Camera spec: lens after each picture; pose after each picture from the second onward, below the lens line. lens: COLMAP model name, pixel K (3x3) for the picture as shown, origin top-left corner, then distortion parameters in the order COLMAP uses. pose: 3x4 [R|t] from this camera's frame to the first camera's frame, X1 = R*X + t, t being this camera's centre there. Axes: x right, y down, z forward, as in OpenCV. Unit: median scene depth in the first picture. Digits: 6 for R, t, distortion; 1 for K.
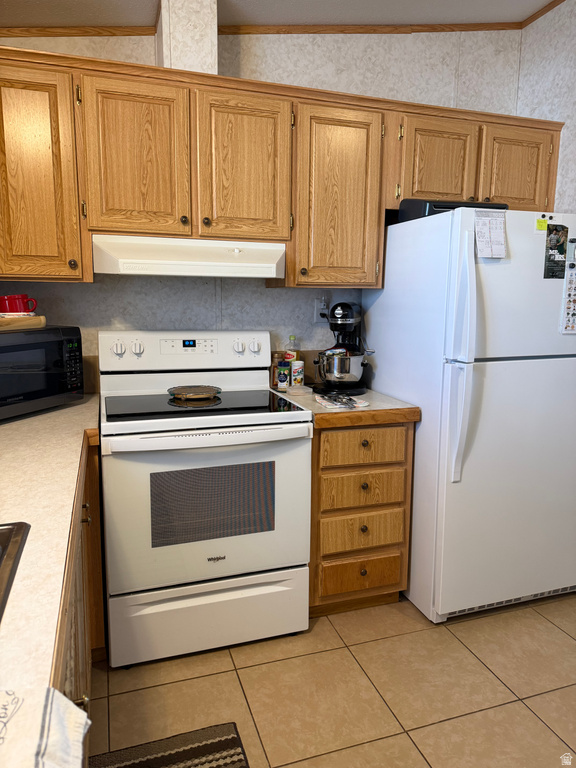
lens RADIAL K [[541.3, 0, 283.4], [0, 541.3, 381.1], [0, 0, 1]] dist [0.031016, -0.037338]
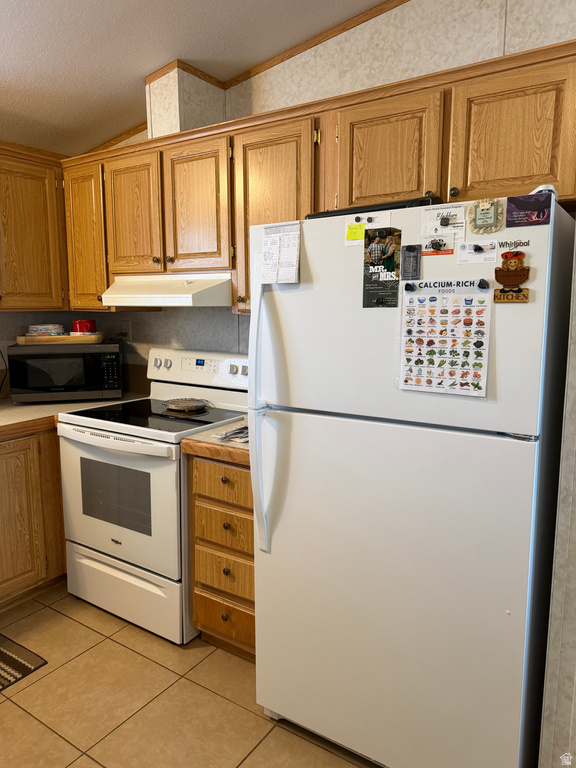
lens RADIAL K [[541.3, 0, 286.6], [0, 541.3, 379.8], [0, 0, 1]] dist [0.031016, -0.037338]
pose [[0.618174, 0.099739, -0.779688, 0.948741], [-0.119663, 0.992297, 0.032063, -0.104070], [0.776879, 0.073479, 0.625347, 0.483448]]
